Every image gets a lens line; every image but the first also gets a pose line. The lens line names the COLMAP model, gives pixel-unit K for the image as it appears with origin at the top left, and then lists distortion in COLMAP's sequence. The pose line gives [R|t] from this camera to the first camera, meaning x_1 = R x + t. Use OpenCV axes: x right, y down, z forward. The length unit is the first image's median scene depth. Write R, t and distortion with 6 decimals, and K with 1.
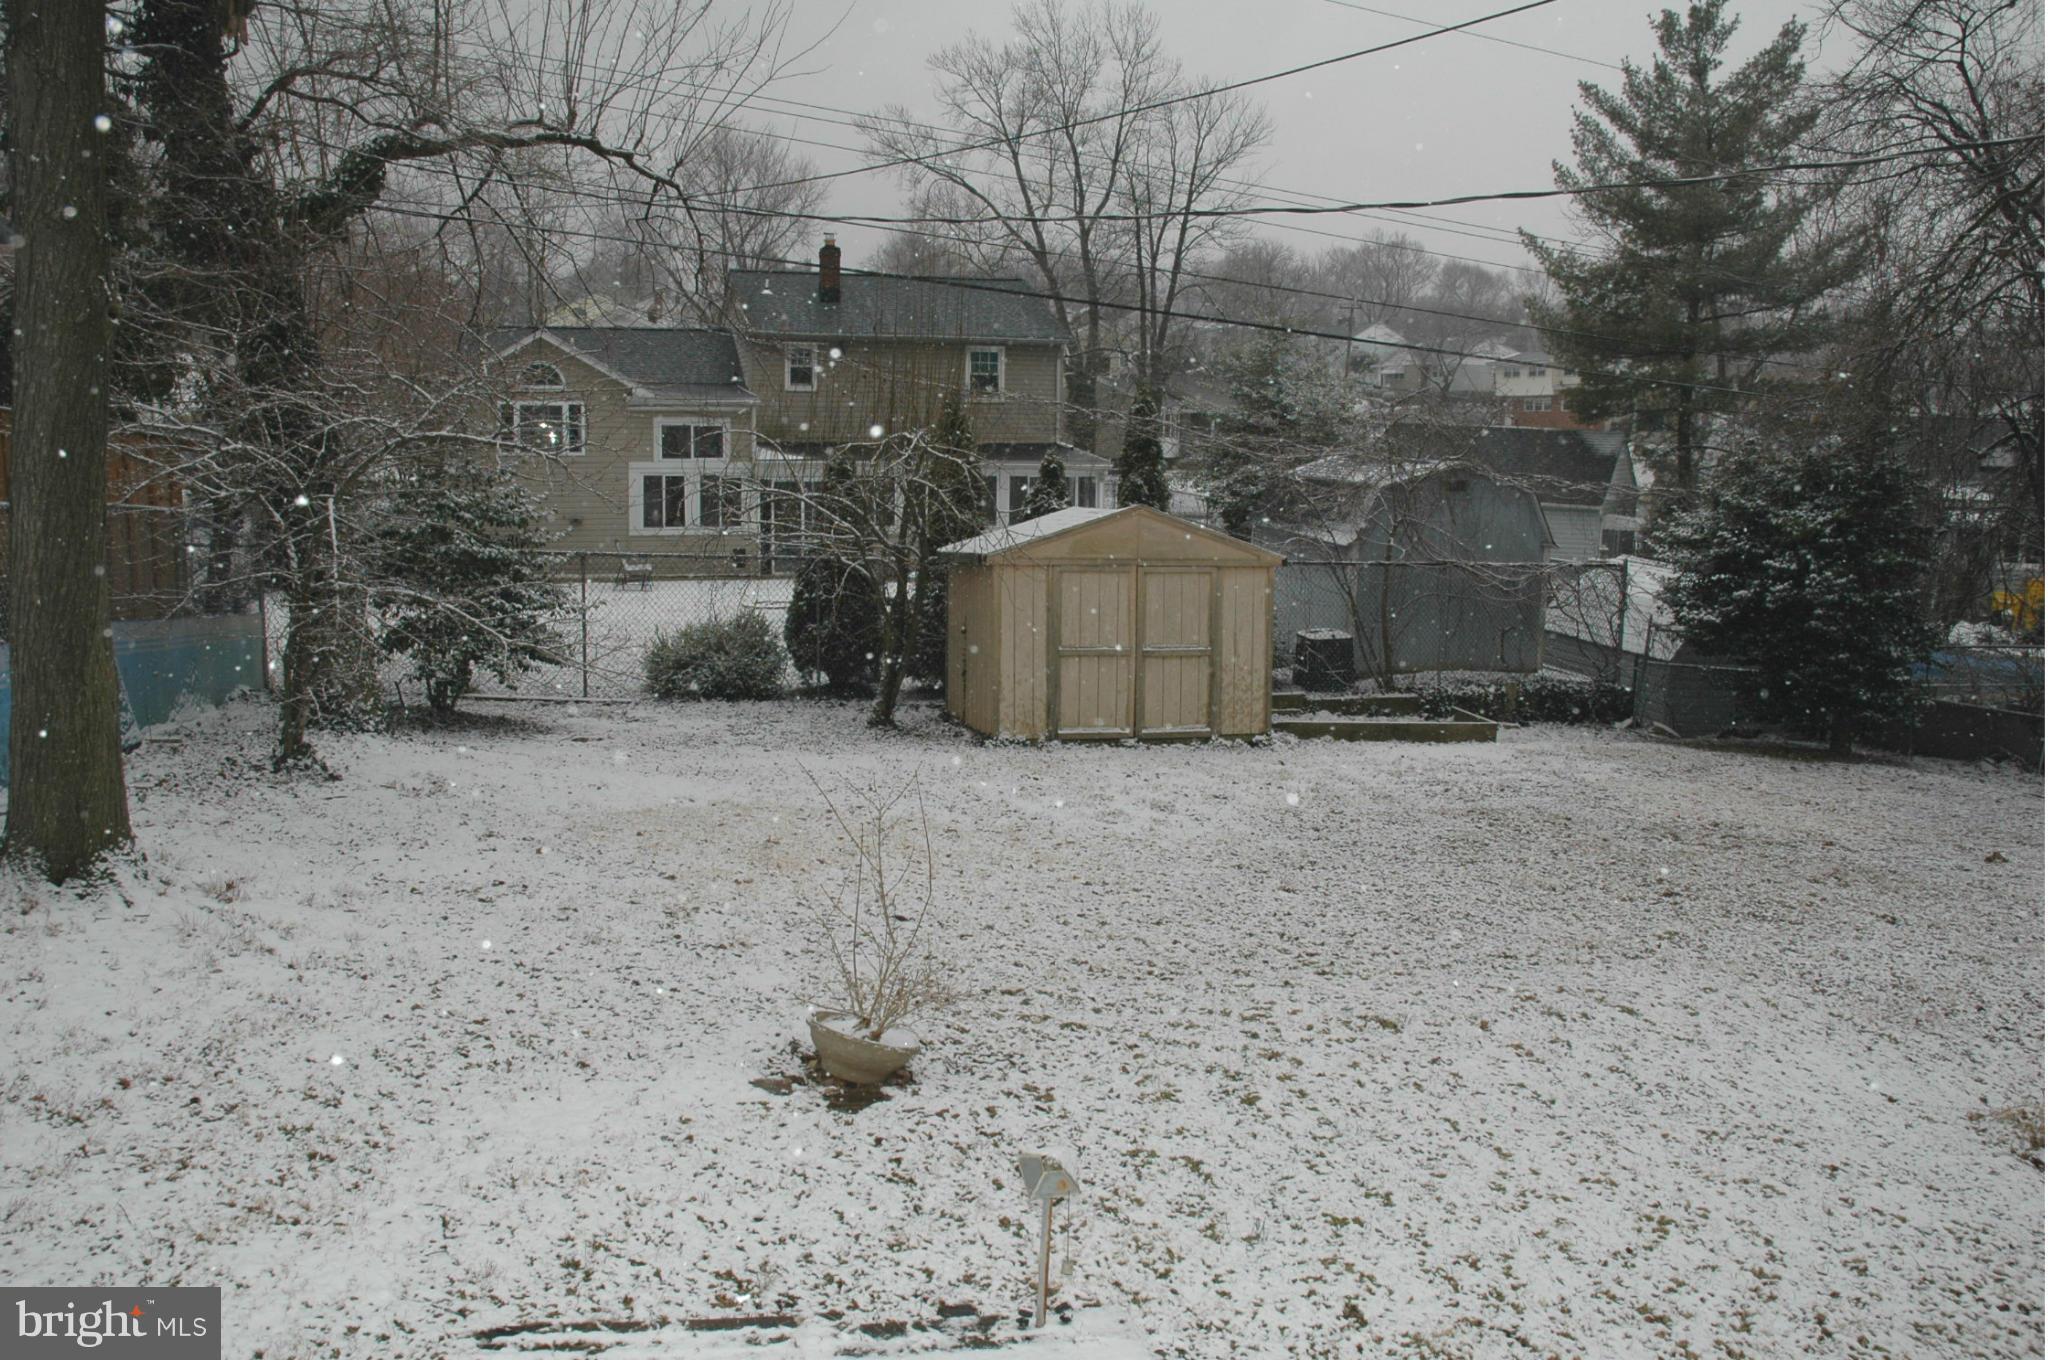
lens RADIAL K [[1640.7, 0, 1009.7], [0, 1640.7, 686.8], [0, 0, 1]] dist [-0.145100, 0.171662]
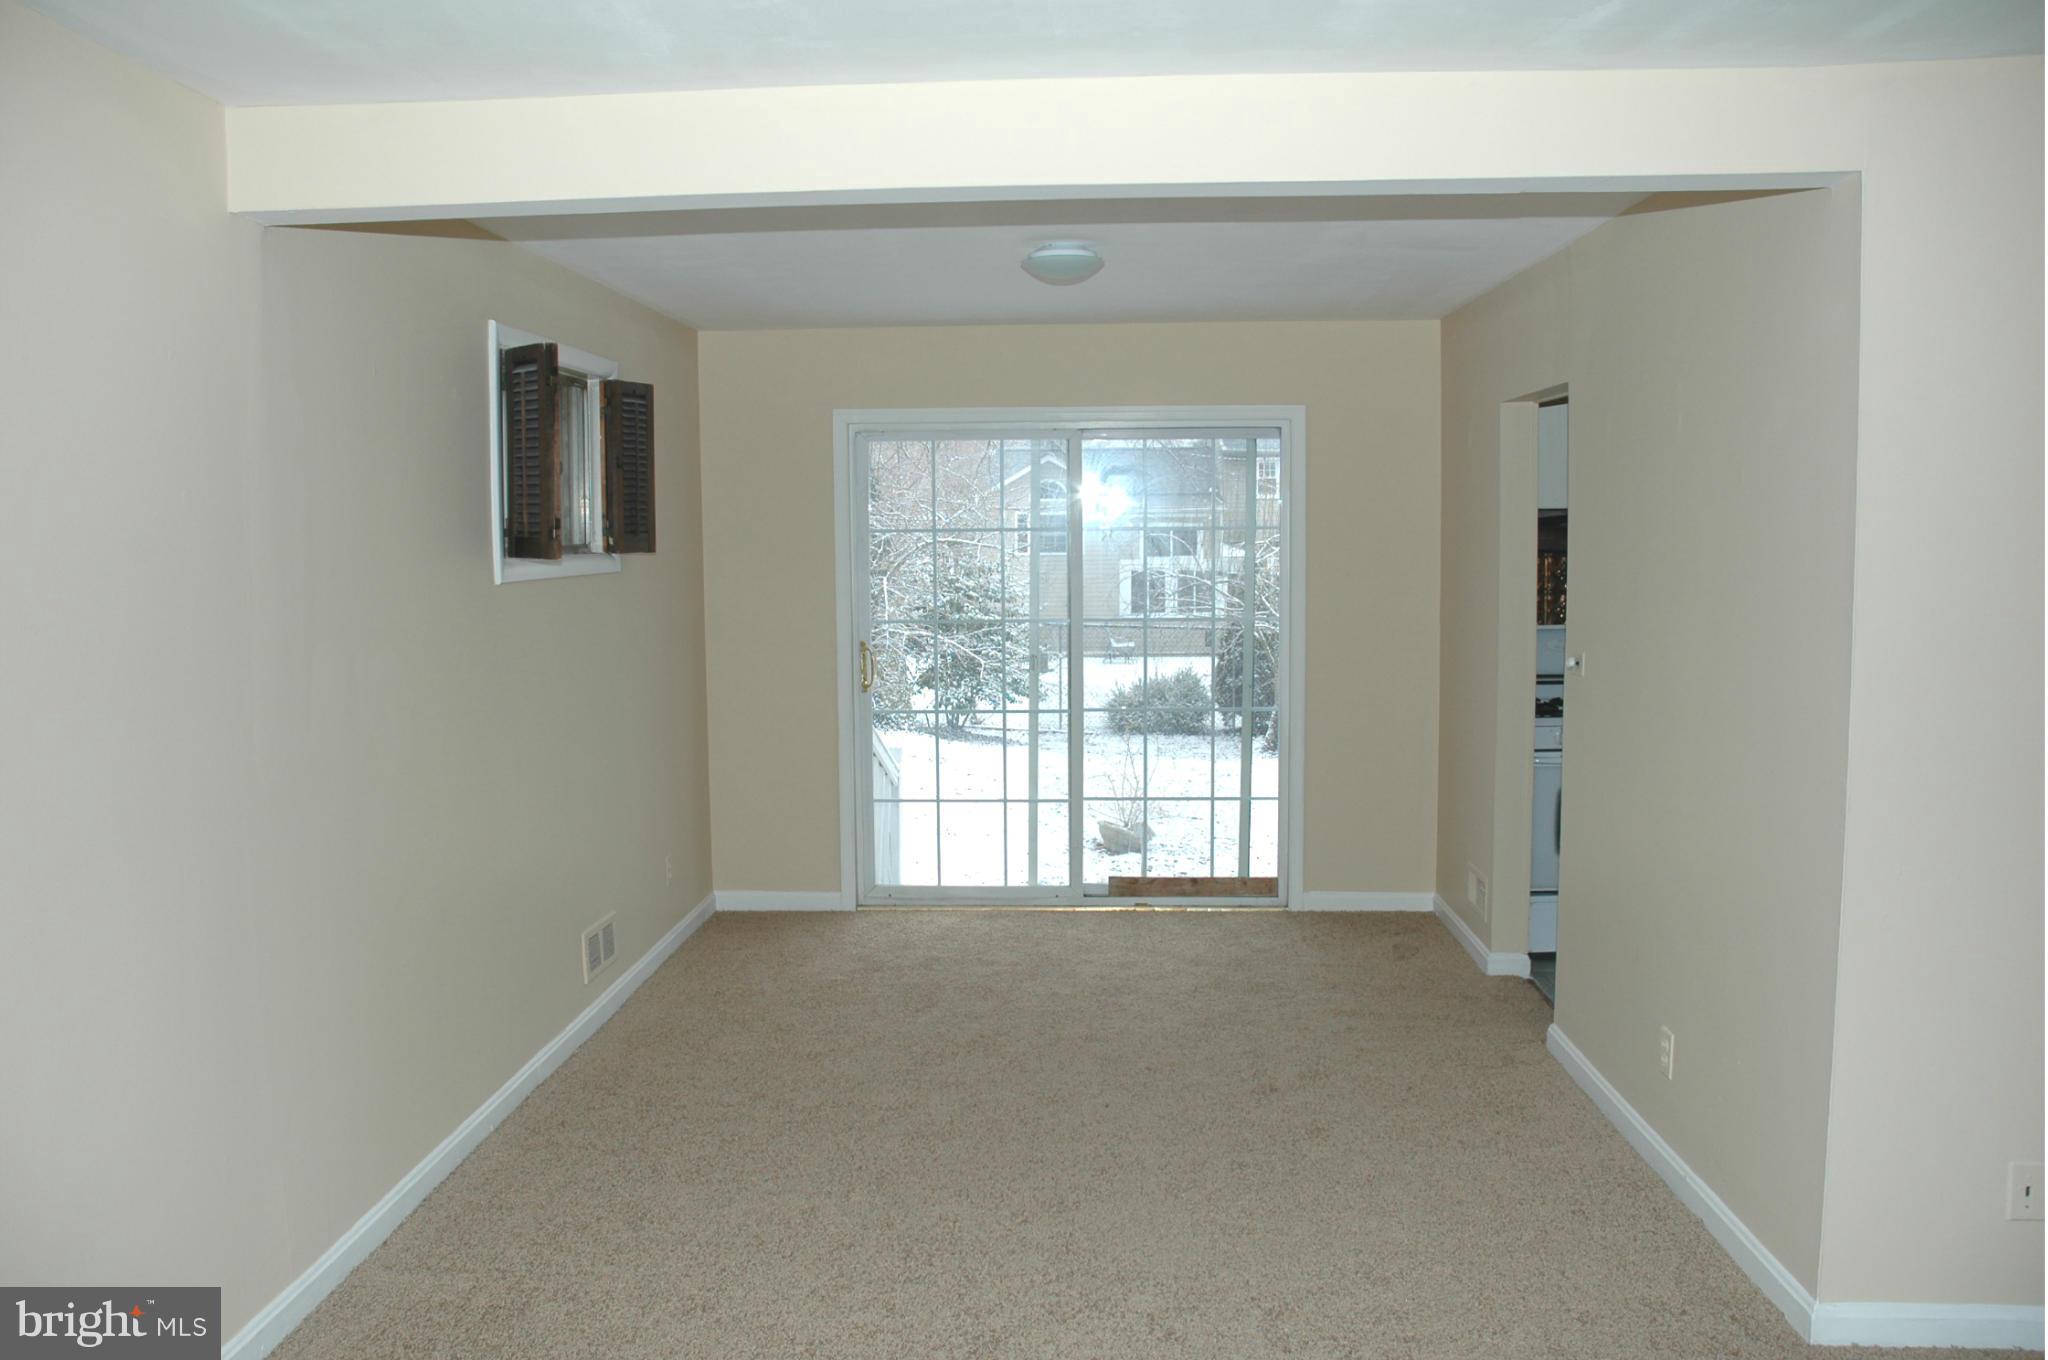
lens RADIAL K [[1640.7, 0, 1009.7], [0, 1640.7, 686.8], [0, 0, 1]] dist [-0.145100, 0.171662]
pose [[0.948001, 0.003566, -0.318248, 0.133197], [-0.023086, 0.998074, -0.057587, 0.049474], [0.317430, 0.061940, 0.946257, -0.310114]]
